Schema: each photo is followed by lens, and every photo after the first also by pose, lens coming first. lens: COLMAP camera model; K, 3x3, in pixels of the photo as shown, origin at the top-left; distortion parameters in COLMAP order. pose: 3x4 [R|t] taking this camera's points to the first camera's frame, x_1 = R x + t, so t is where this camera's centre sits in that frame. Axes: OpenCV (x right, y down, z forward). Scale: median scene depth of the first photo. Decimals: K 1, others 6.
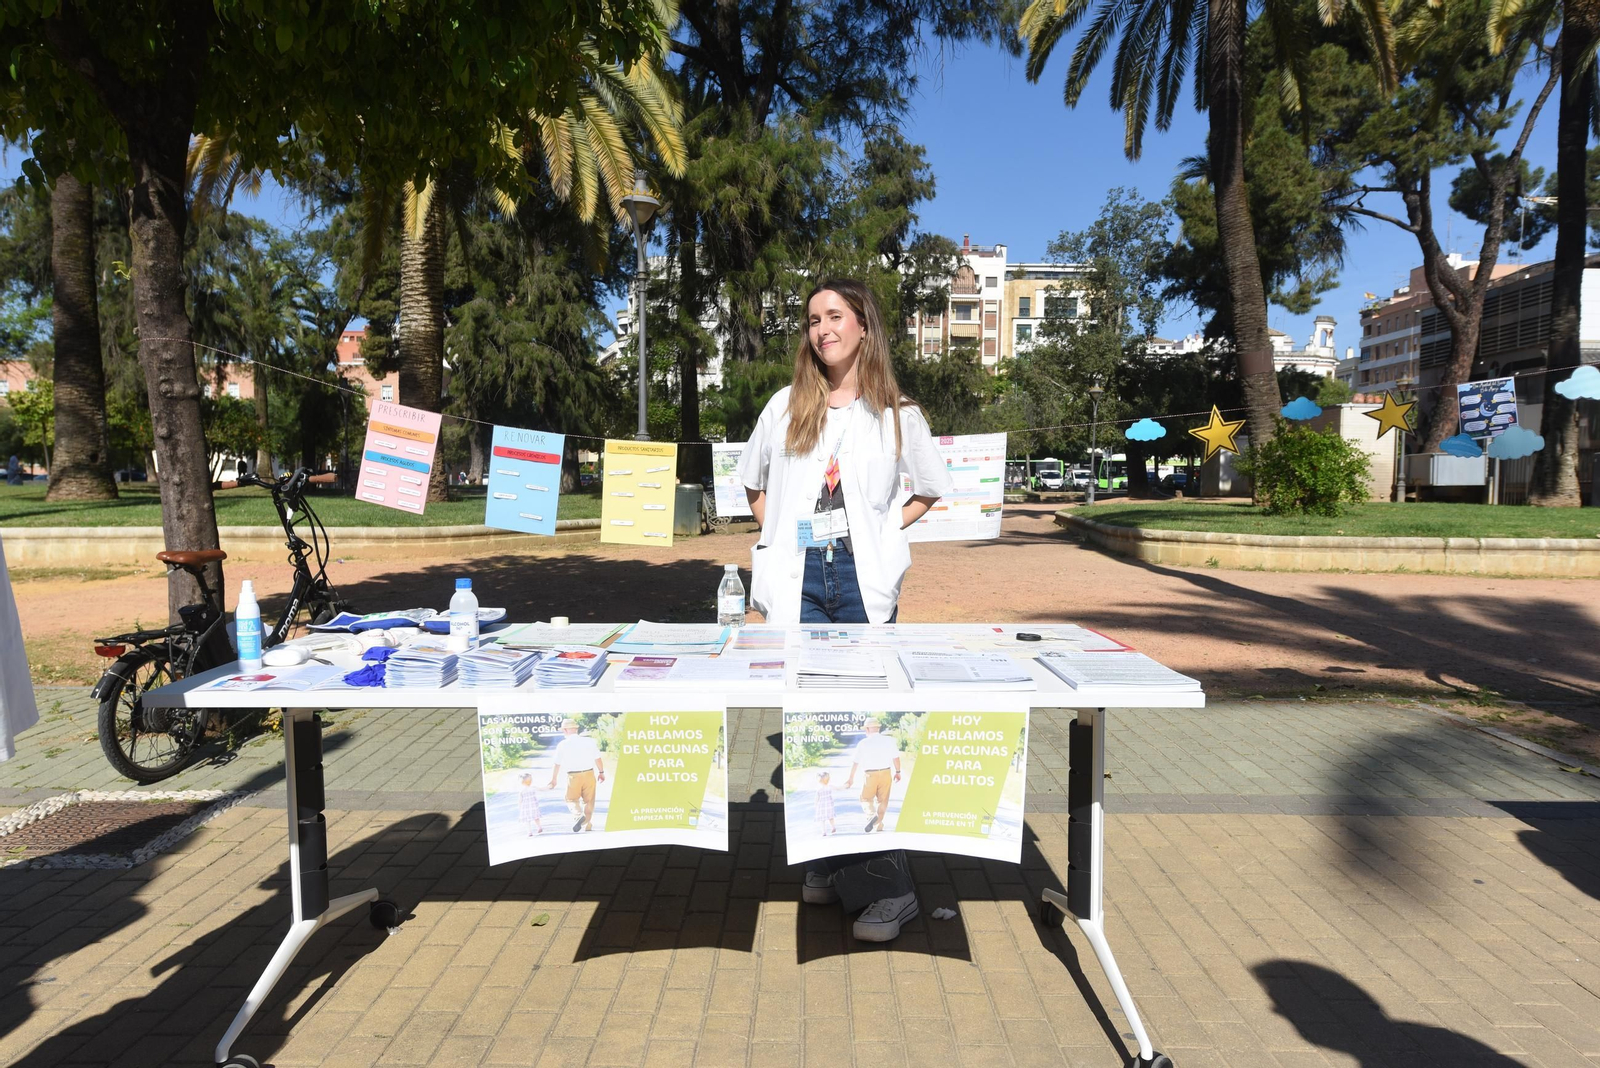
lens RADIAL K [[1049.8, 0, 791.8], [0, 1049.8, 543.7], [0, 0, 1]] dist [-0.000181, 0.000112]
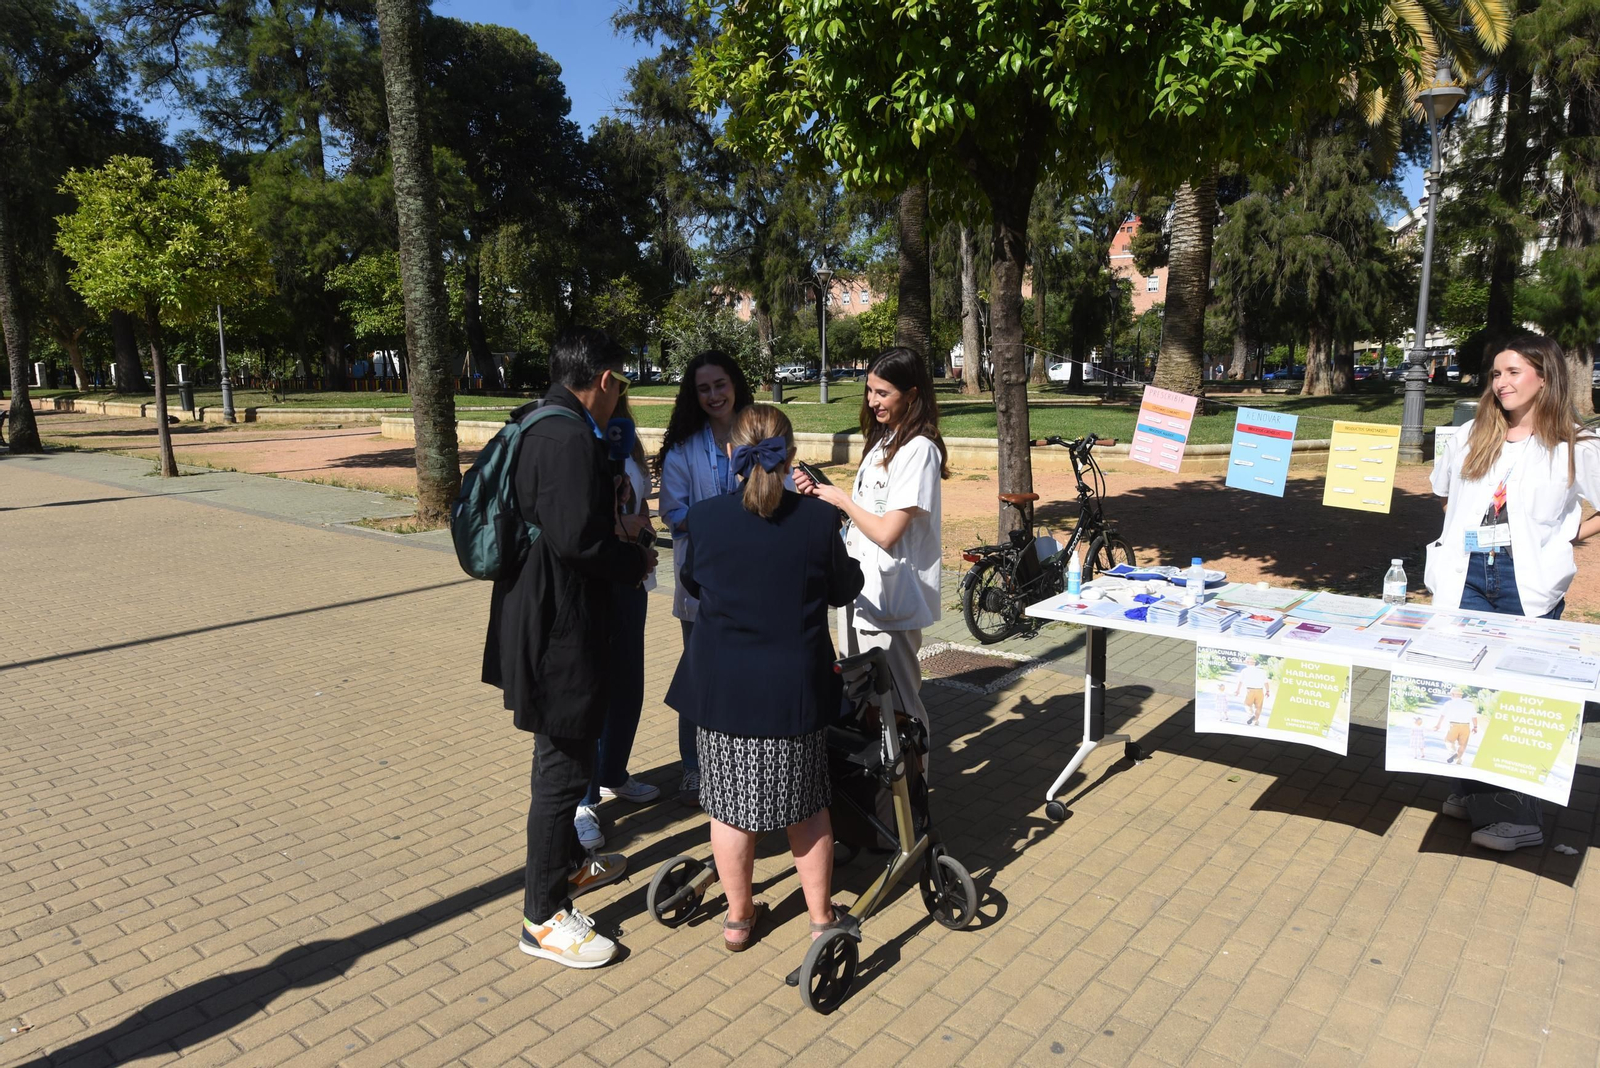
lens RADIAL K [[1049.8, 0, 791.8], [0, 1049.8, 543.7], [0, 0, 1]] dist [-0.000181, 0.000112]
pose [[0.771723, 0.096996, -0.628519, 0.109344], [-0.030251, 0.992781, 0.116068, -0.077936], [0.635239, -0.070559, 0.769086, -0.317807]]
